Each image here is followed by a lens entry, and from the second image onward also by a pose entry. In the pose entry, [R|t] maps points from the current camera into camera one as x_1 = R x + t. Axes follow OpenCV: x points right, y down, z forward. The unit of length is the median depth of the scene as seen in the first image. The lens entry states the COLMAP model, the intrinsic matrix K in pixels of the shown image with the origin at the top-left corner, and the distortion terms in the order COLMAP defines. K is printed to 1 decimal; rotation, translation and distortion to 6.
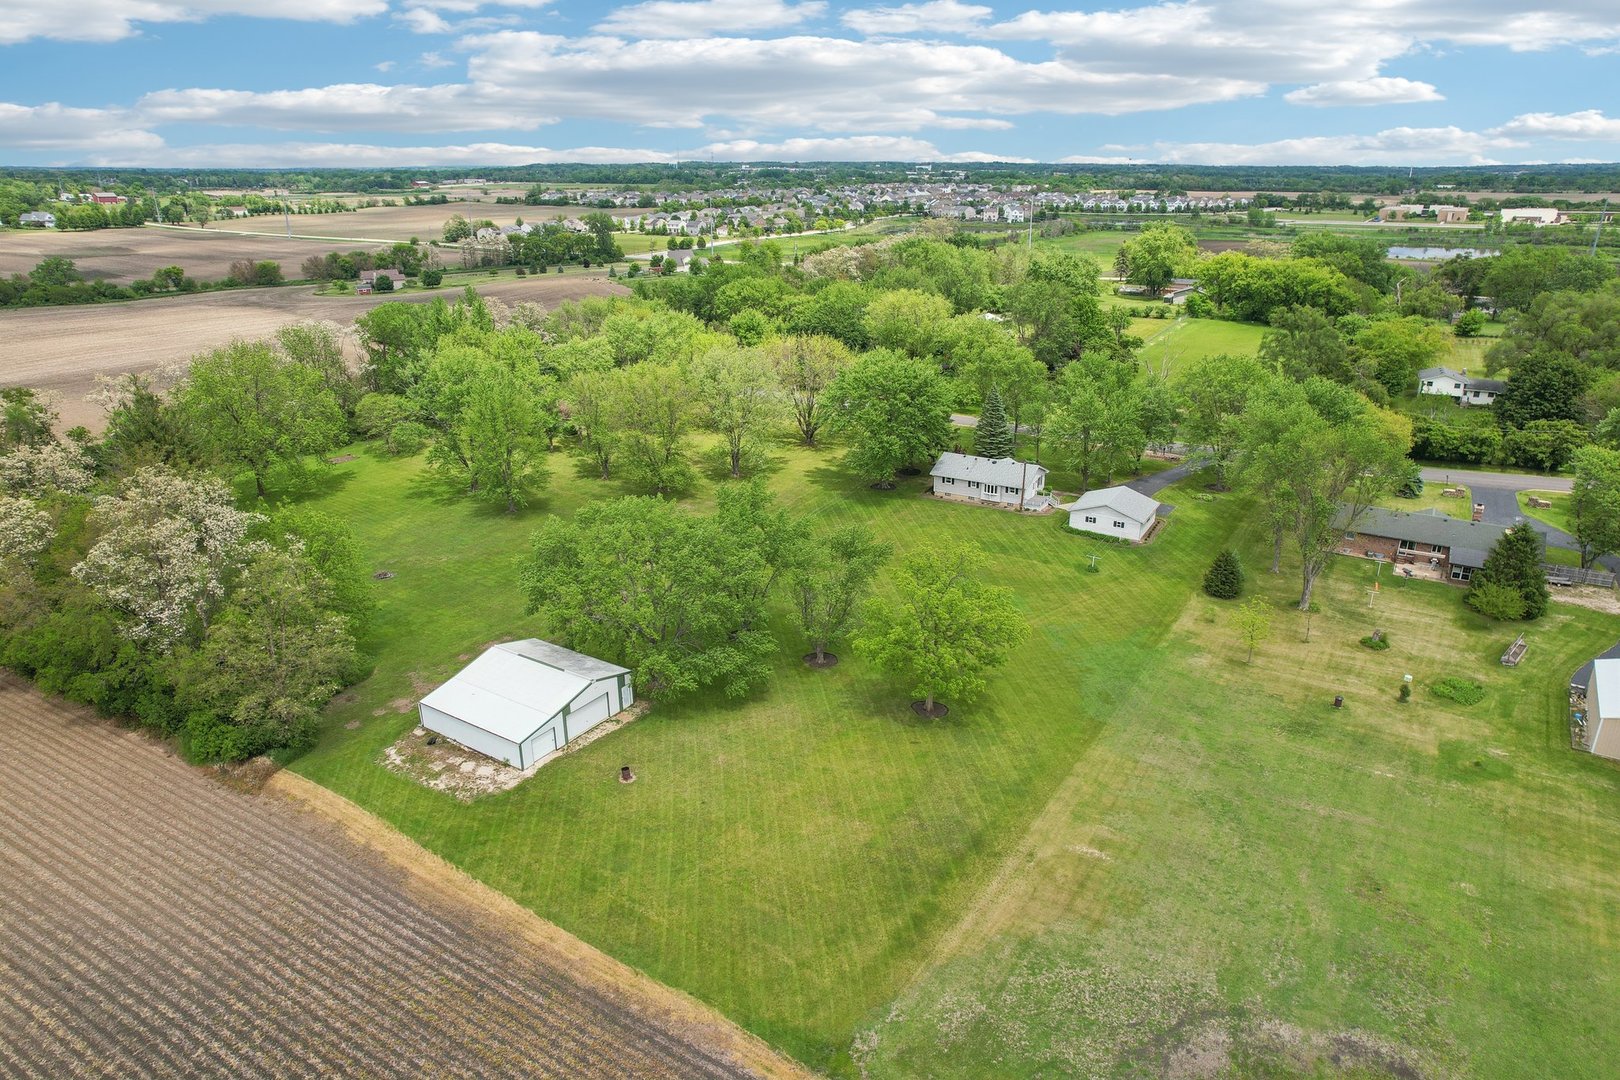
lens RADIAL K [[1076.4, 0, 809.1], [0, 1076.4, 530.9], [0, 0, 1]] dist [-0.057124, 0.044584]
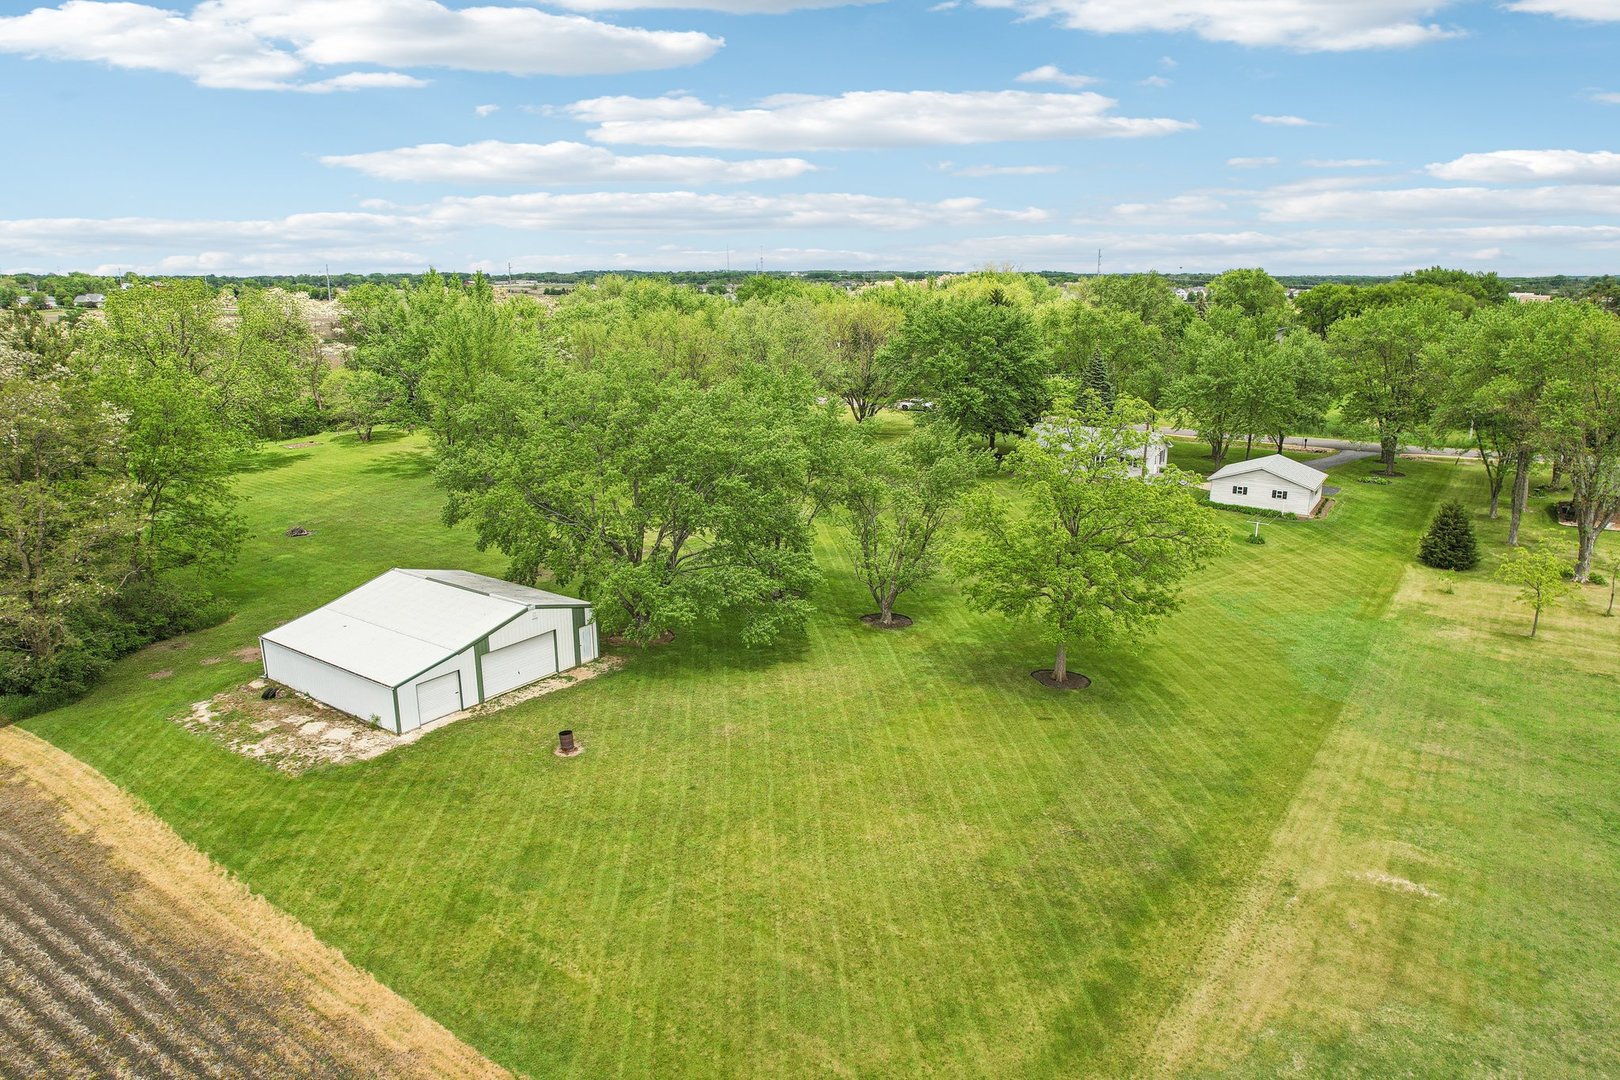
lens RADIAL K [[1076.4, 0, 813.1], [0, 1076.4, 544.8], [0, 0, 1]] dist [-0.057124, 0.044584]
pose [[0.999205, 0.014695, -0.037059, -0.014151], [-0.018209, 0.995183, -0.096328, 0.171256], [0.035465, 0.096926, 0.994659, 0.400838]]
